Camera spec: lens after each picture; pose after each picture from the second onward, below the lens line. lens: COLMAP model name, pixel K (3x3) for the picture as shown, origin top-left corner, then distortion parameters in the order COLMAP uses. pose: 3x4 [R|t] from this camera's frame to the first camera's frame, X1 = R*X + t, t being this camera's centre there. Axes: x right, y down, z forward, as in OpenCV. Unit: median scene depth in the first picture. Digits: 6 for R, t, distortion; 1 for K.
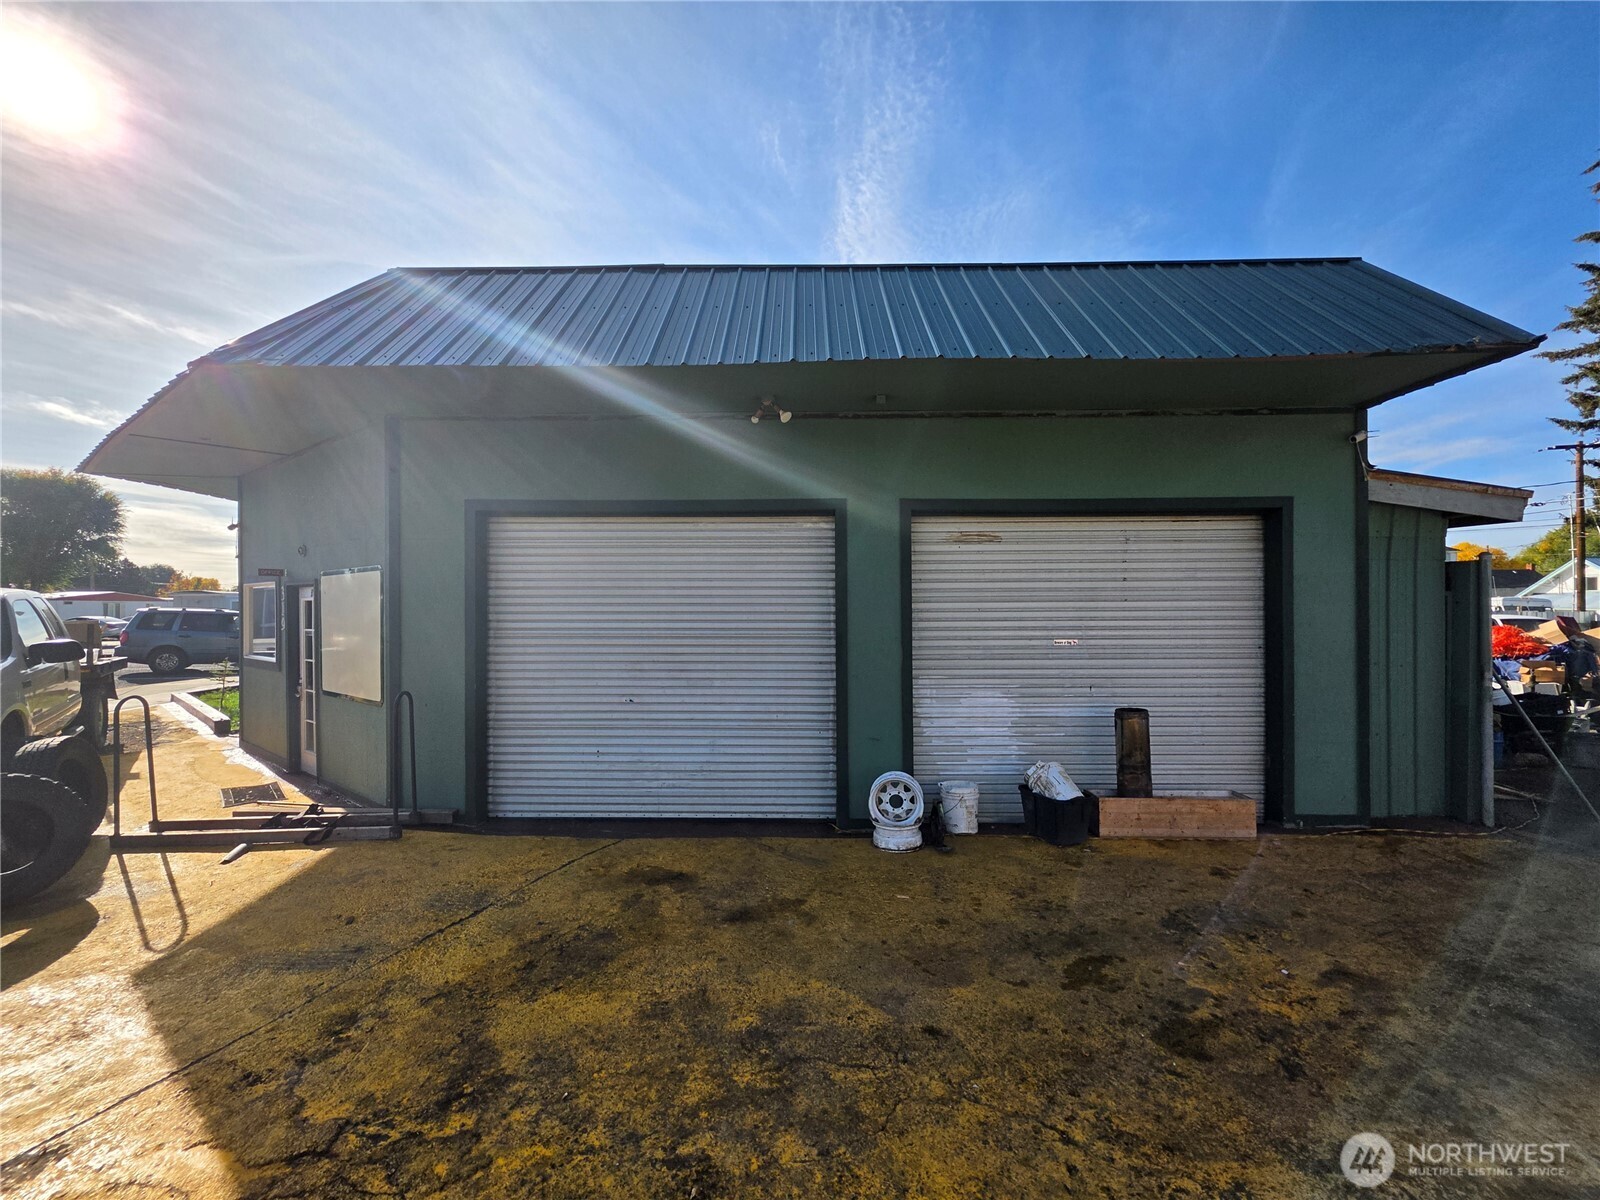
lens RADIAL K [[641.8, 0, 795.9], [0, 641.8, 605.0], [0, 0, 1]] dist [0.001480, 0.000638]
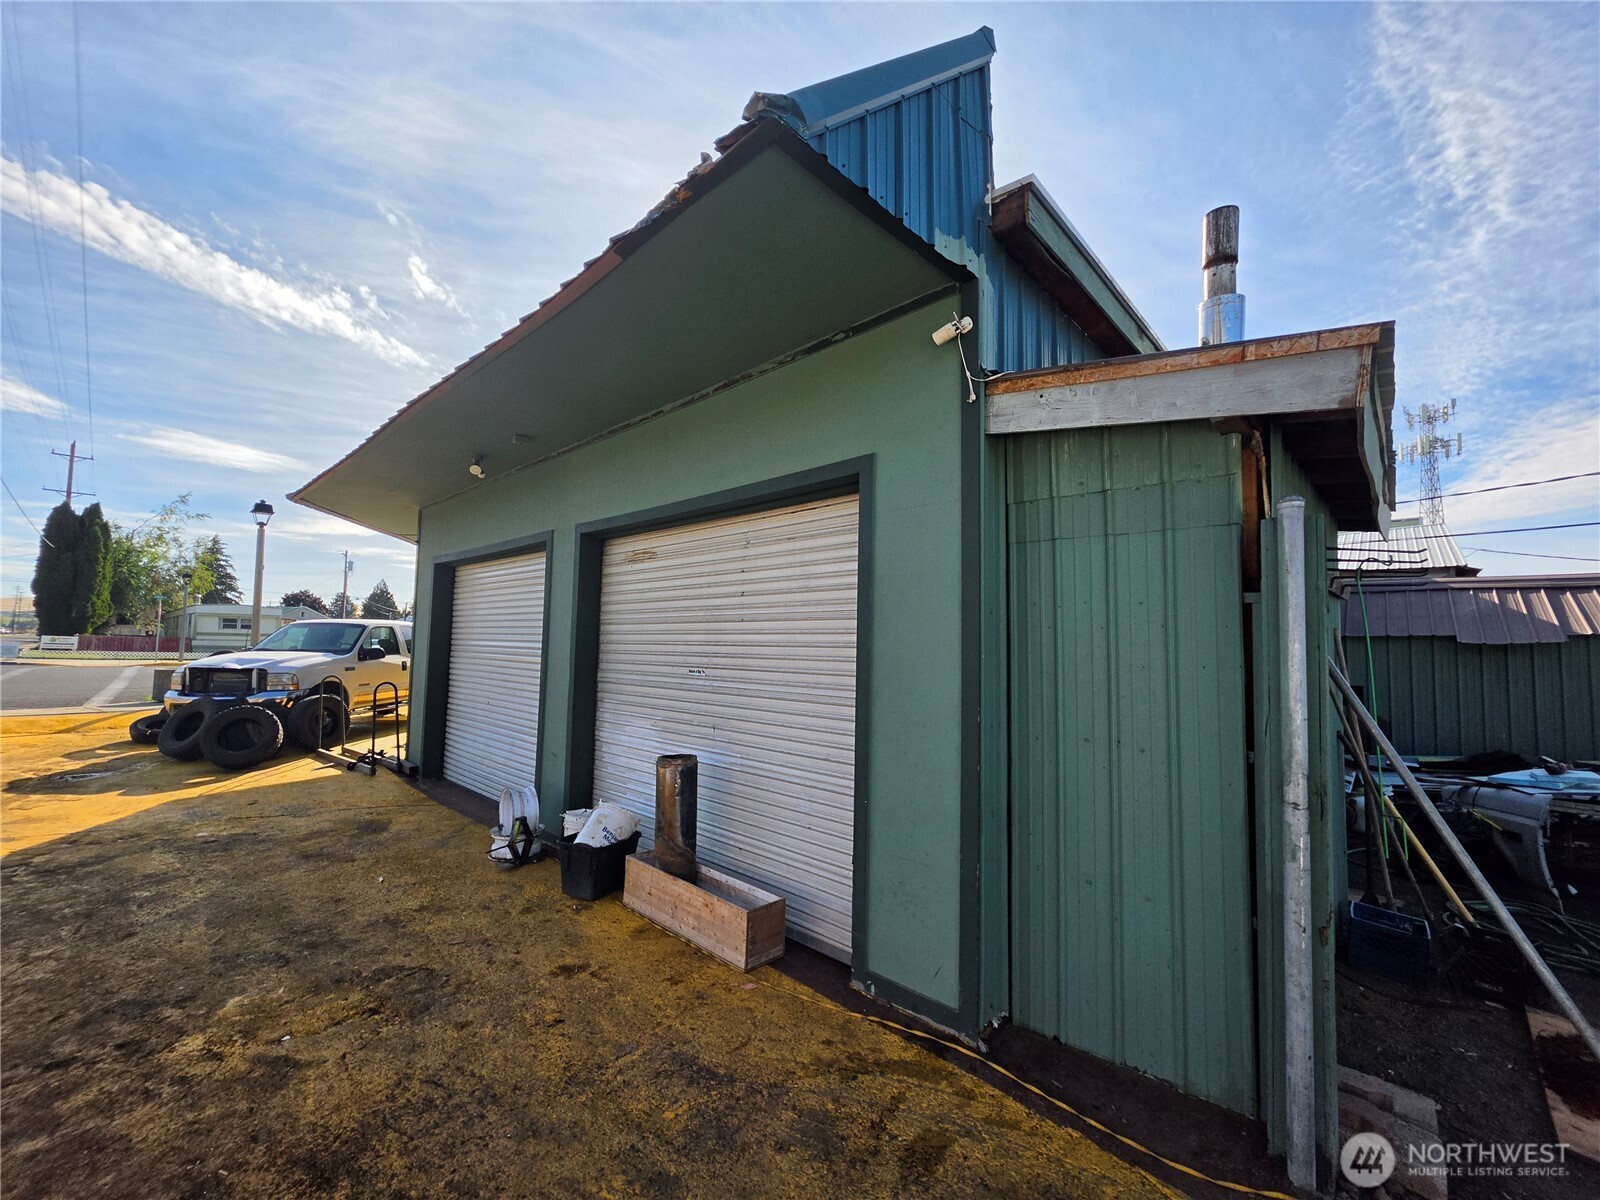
lens RADIAL K [[641.8, 0, 797.6], [0, 641.8, 605.4], [0, 0, 1]] dist [0.001480, 0.000638]
pose [[0.734867, -0.027026, -0.677673, 1.264026], [-0.017246, 0.998138, -0.058508, 0.021945], [0.677992, 0.054683, 0.733032, 0.544890]]
